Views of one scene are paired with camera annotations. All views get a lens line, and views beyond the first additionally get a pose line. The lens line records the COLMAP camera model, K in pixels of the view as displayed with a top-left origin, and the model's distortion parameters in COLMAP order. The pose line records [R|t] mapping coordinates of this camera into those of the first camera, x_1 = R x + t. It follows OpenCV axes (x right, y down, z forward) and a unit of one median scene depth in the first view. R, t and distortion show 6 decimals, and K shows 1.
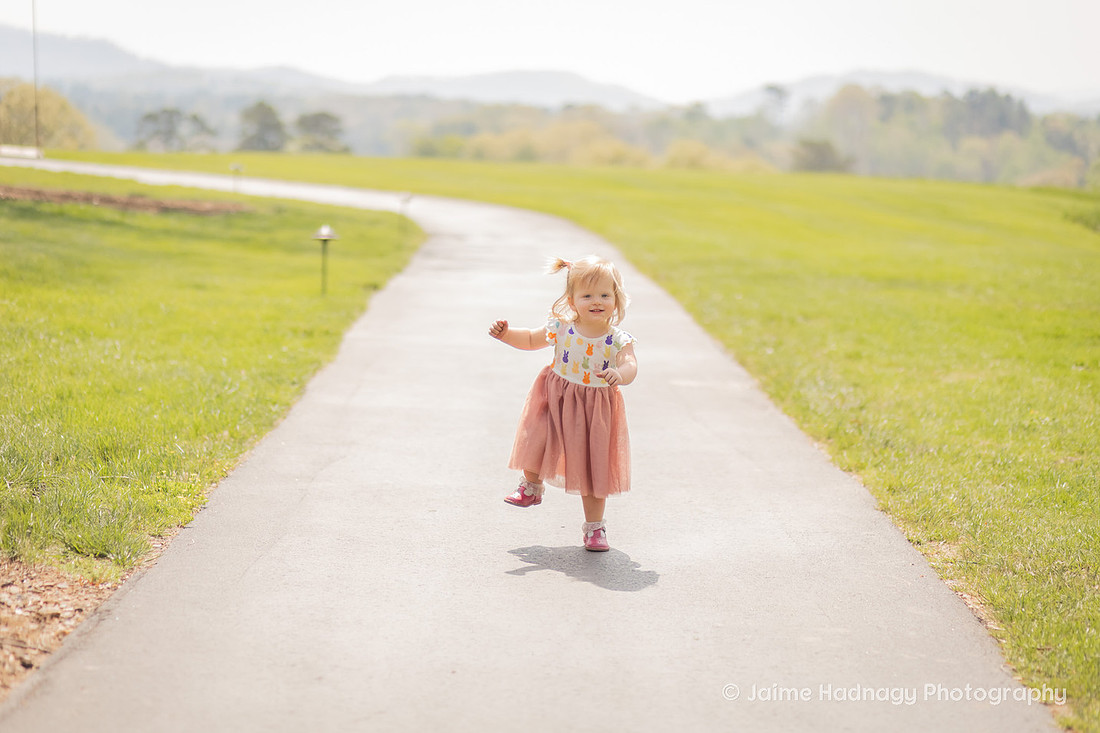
lens RADIAL K [[2650.7, 0, 526.6], [0, 2650.7, 355.8], [0, 0, 1]] dist [-0.089718, 0.000000]
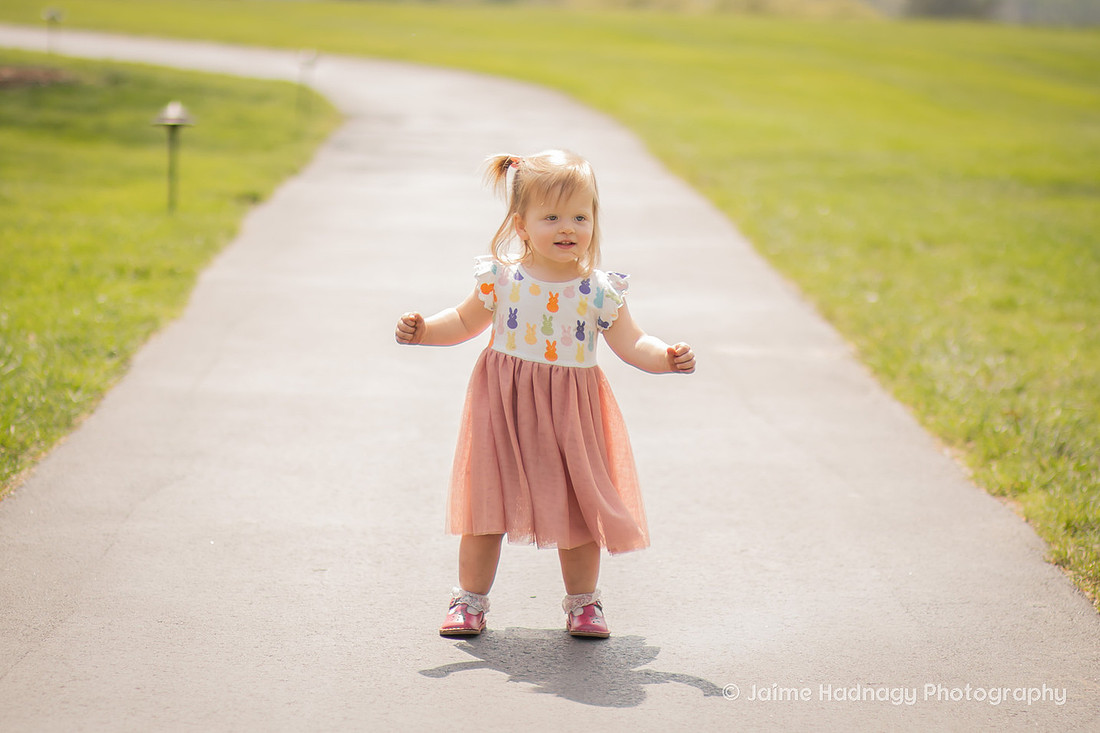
lens RADIAL K [[2650.7, 0, 583.3], [0, 2650.7, 405.6], [0, 0, 1]] dist [-0.089718, 0.000000]
pose [[0.999950, -0.002916, -0.009537, 0.029255], [0.003488, 0.998160, 0.060541, -0.014945], [0.009343, -0.060571, 0.998120, 0.374085]]
